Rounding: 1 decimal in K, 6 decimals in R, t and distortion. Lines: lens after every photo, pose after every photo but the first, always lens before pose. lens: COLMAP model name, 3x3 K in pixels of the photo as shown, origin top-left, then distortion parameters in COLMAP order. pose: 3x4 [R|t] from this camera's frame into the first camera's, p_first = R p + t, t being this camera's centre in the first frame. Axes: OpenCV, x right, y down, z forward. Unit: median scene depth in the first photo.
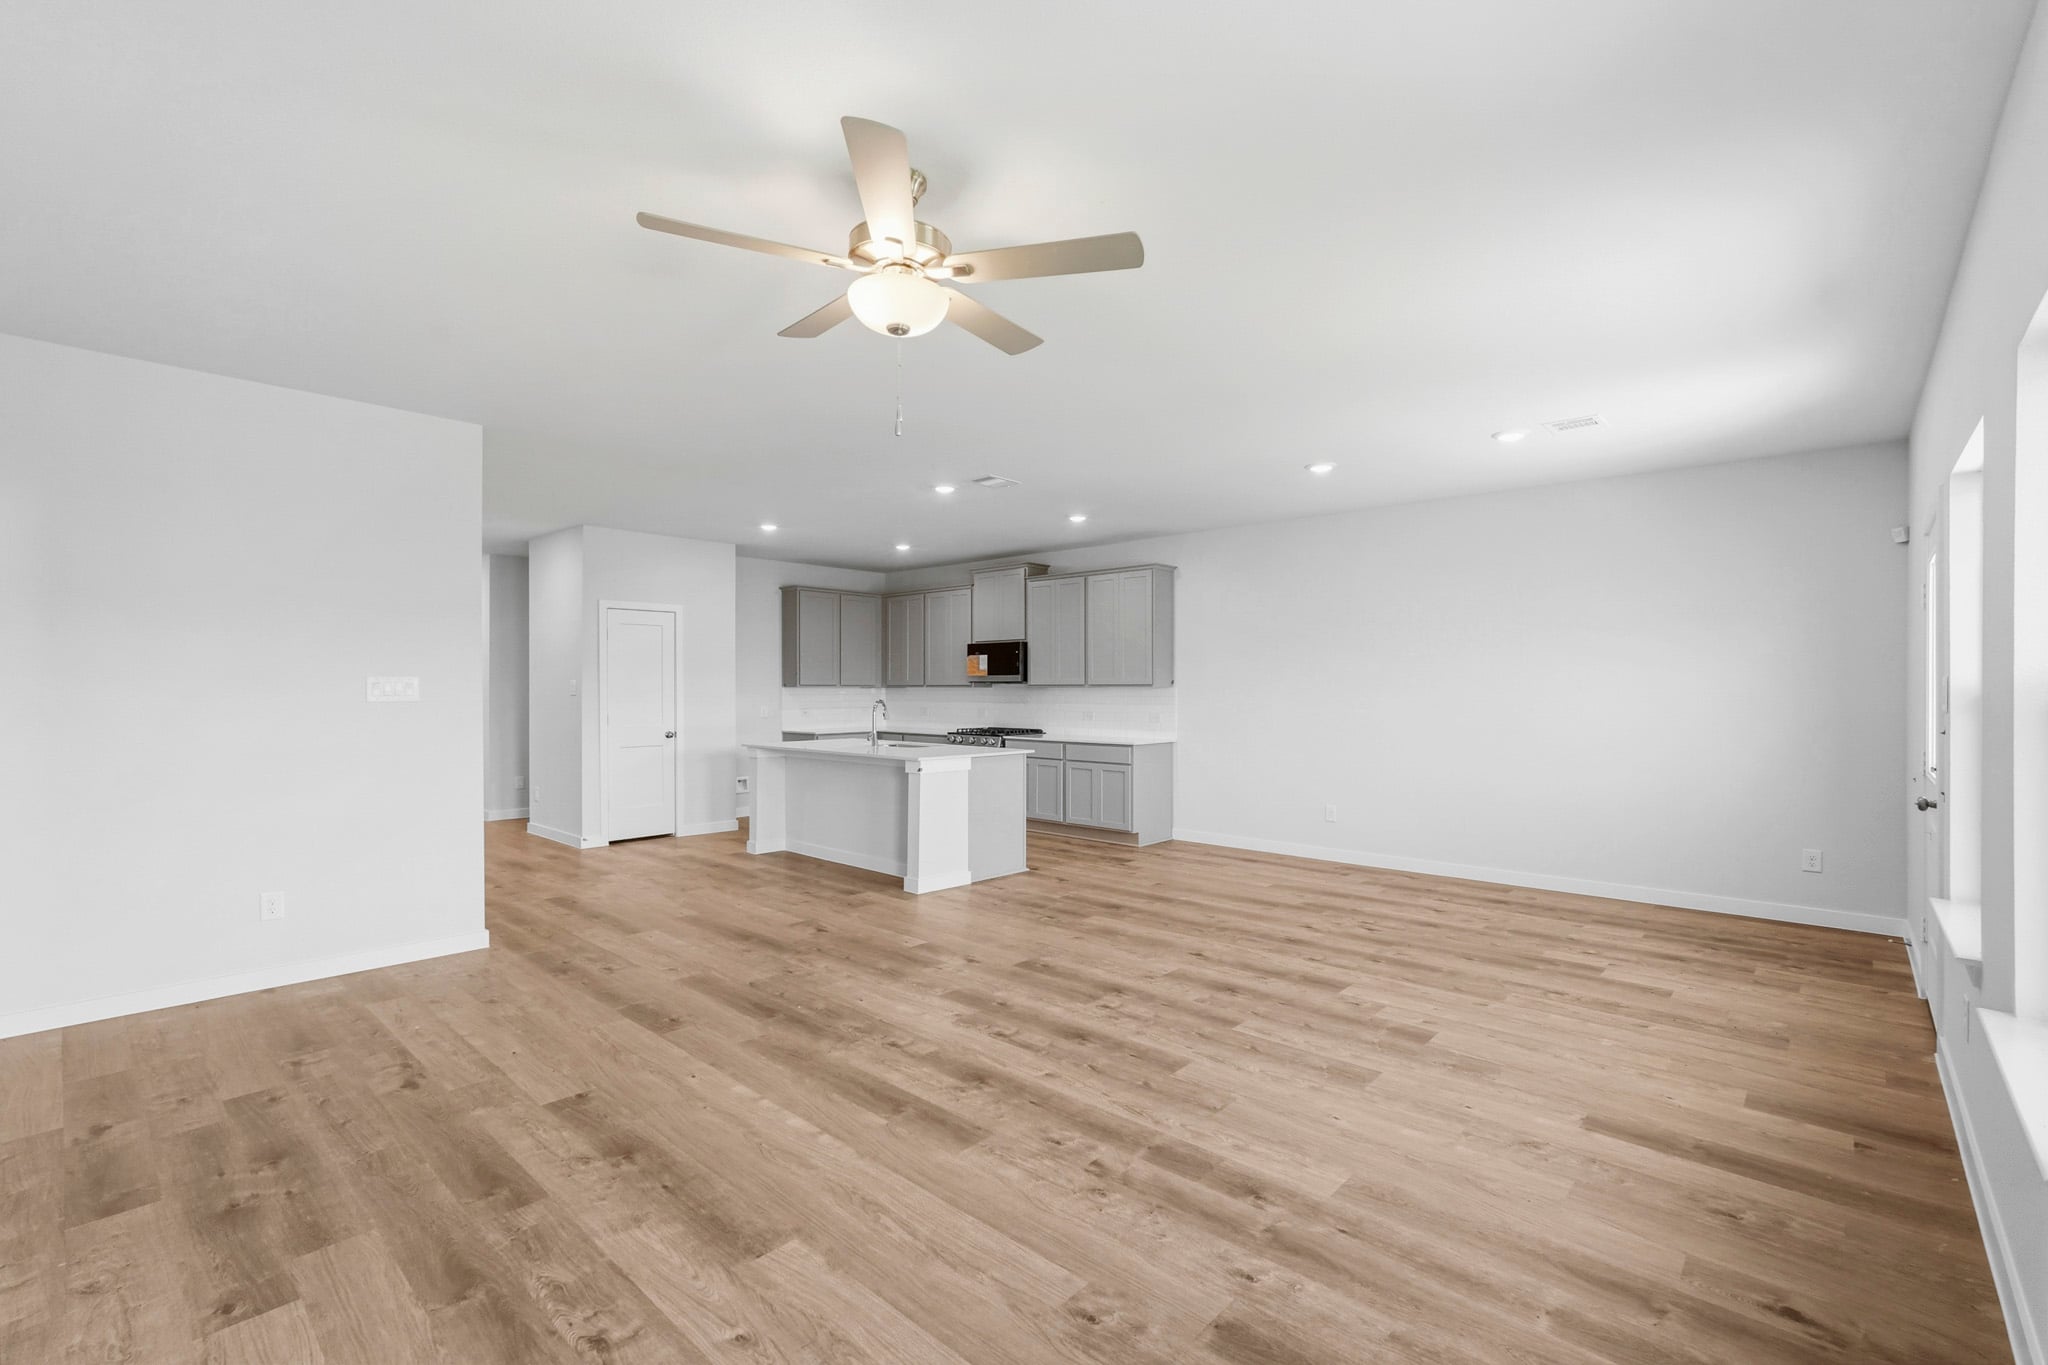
lens RADIAL K [[898.7, 0, 1017.9], [0, 898.7, 687.4], [0, 0, 1]] dist [0.002318, -0.000024]
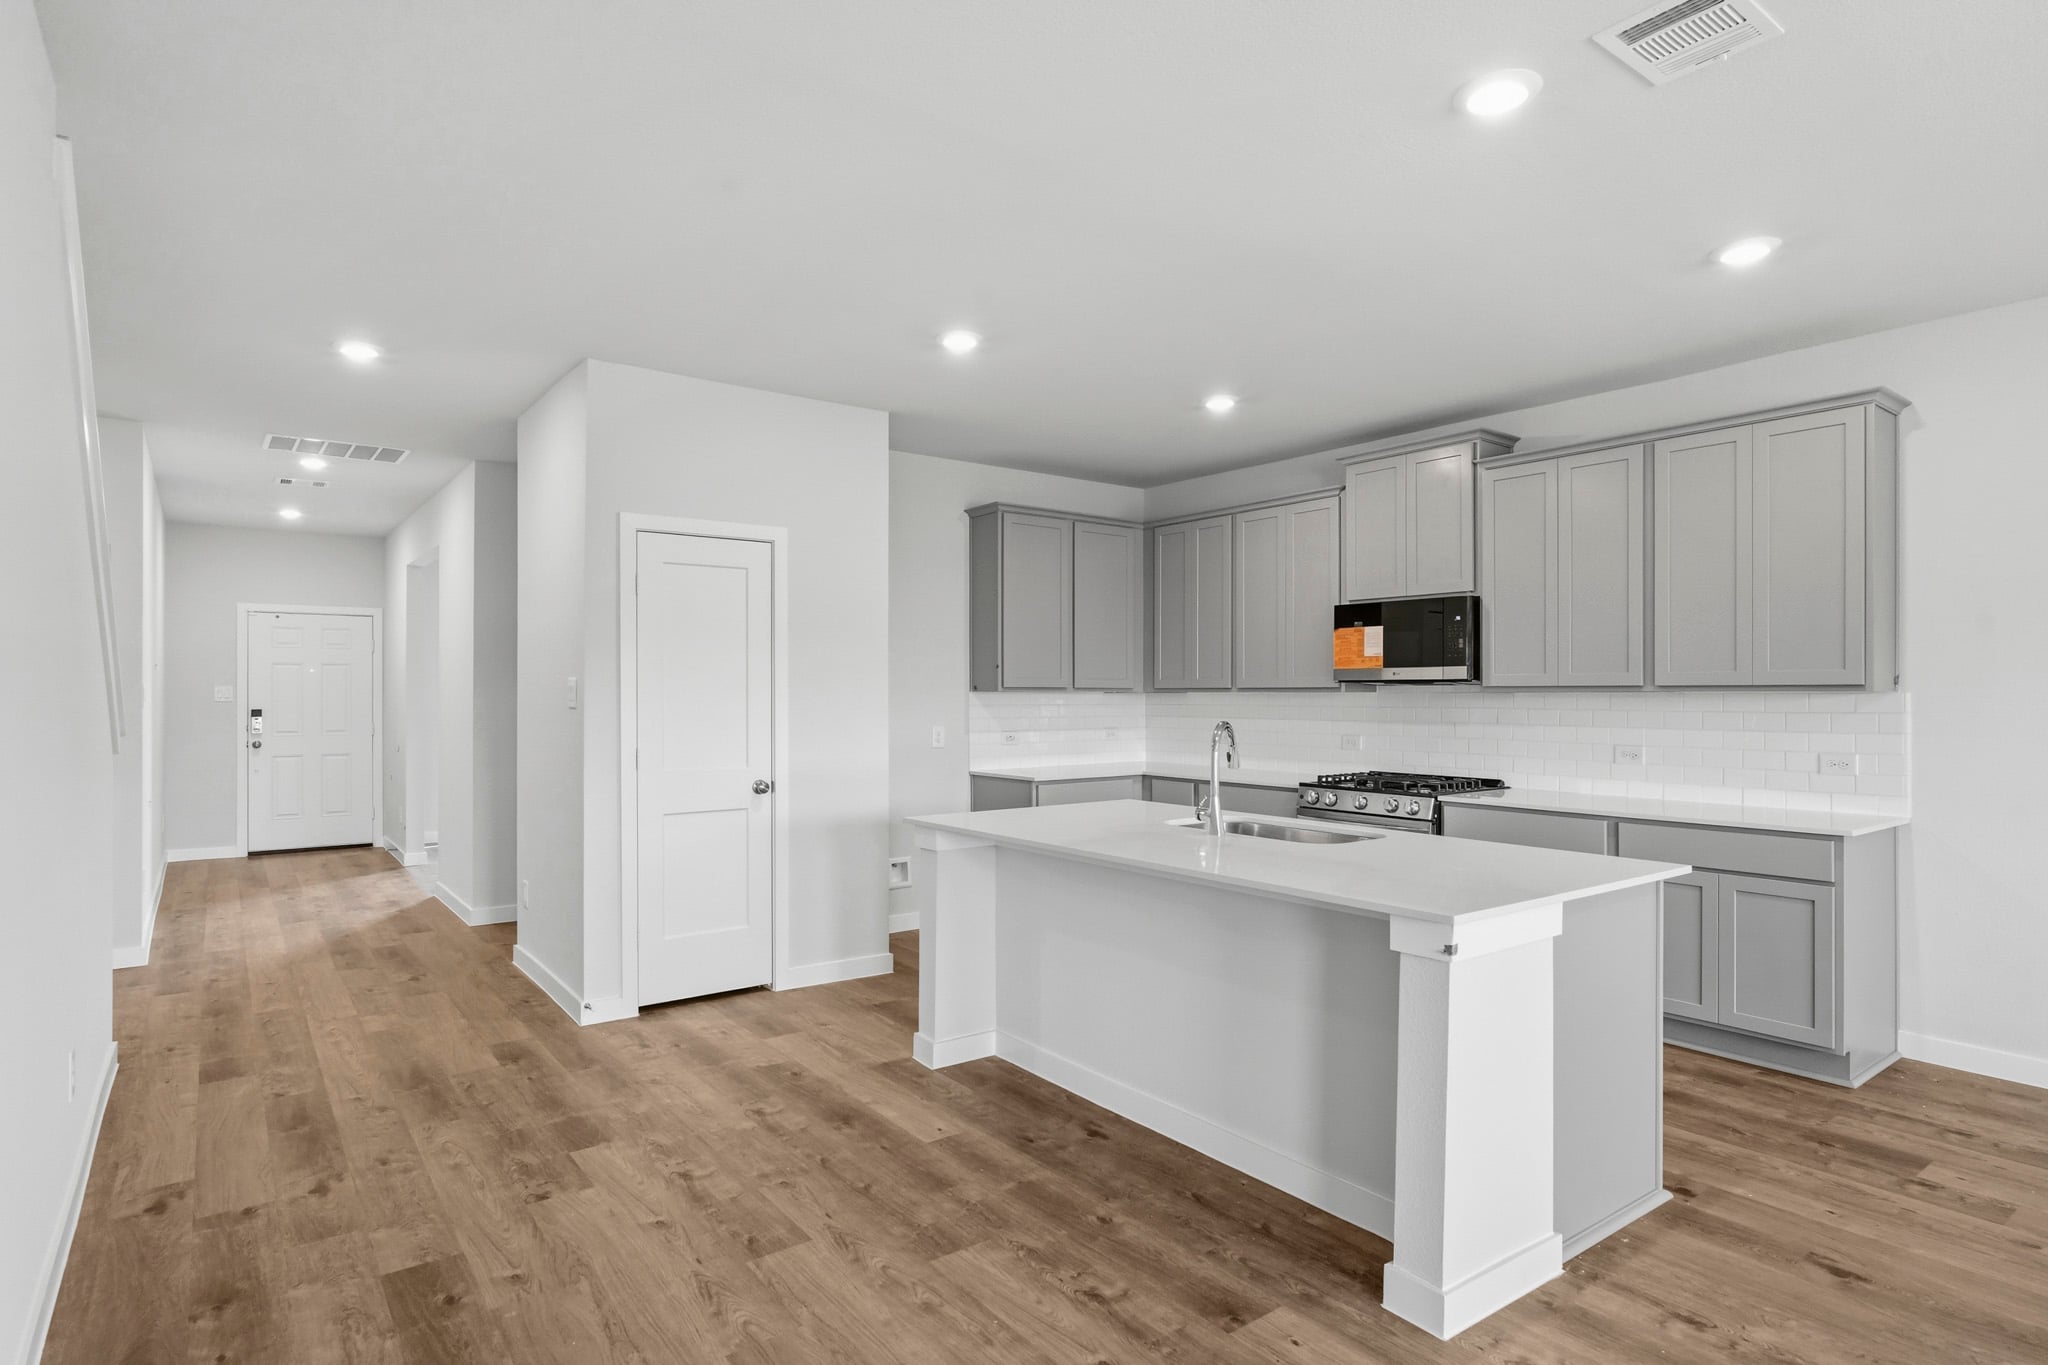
lens RADIAL K [[1121.7, 0, 1028.9], [0, 1121.7, 685.5], [0, 0, 1]] dist [0.007118, -0.000038]
pose [[0.984253, -0.000624, -0.176764, -0.138886], [-0.000615, 0.999976, -0.006956, 0.000826], [0.176764, 0.006955, 0.984229, 0.436521]]
